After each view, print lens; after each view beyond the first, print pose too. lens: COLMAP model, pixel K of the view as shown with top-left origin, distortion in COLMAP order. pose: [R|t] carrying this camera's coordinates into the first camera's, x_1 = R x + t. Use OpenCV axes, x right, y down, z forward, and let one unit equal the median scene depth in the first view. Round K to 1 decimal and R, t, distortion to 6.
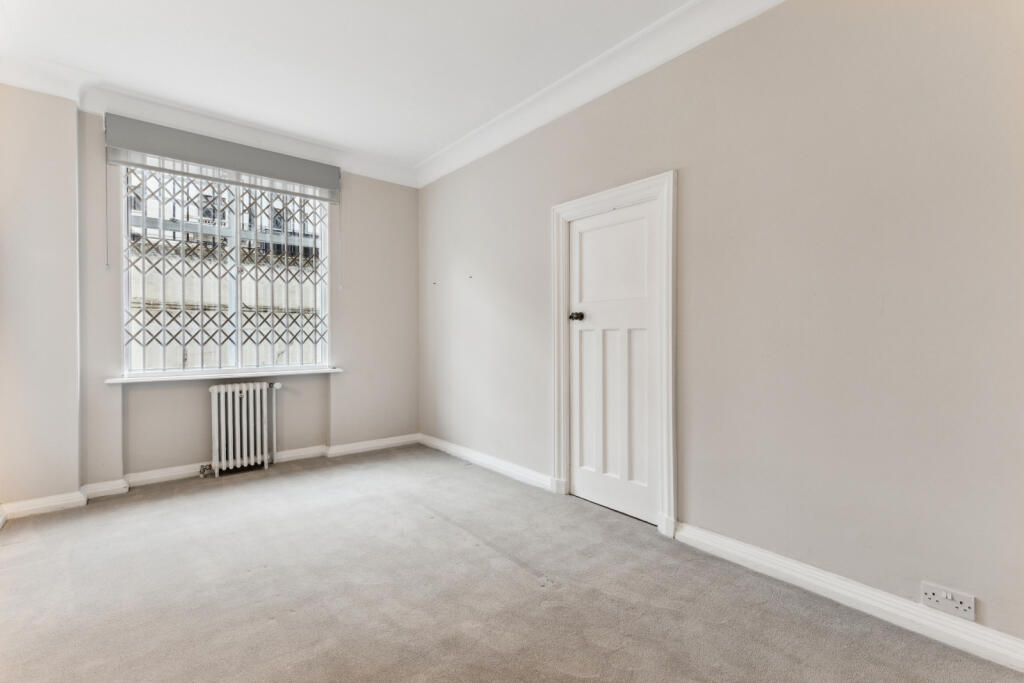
lens RADIAL K [[471.3, 0, 513.2], [0, 471.3, 328.7], [0, 0, 1]] dist [0.000126, -0.000097]
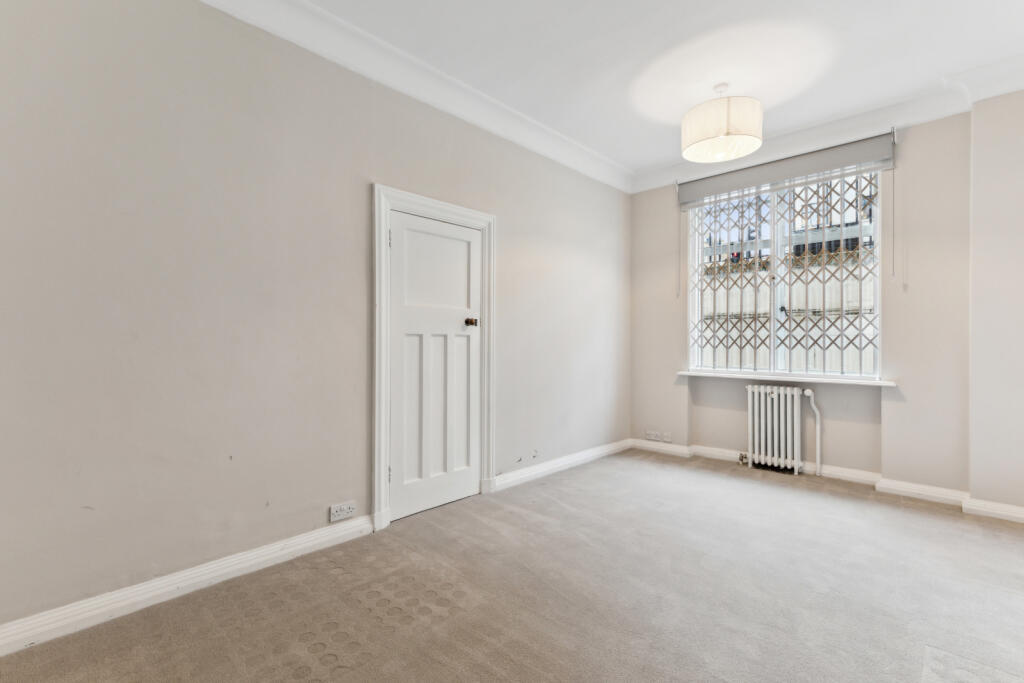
lens RADIAL K [[455.1, 0, 512.0], [0, 455.1, 341.5], [0, 0, 1]] dist [-0.000234, 0.000000]
pose [[0.116267, 0.004309, -0.993209, 0.347679], [0.013909, 0.999885, 0.005966, 0.003226], [0.993121, -0.014508, 0.116194, 0.304256]]
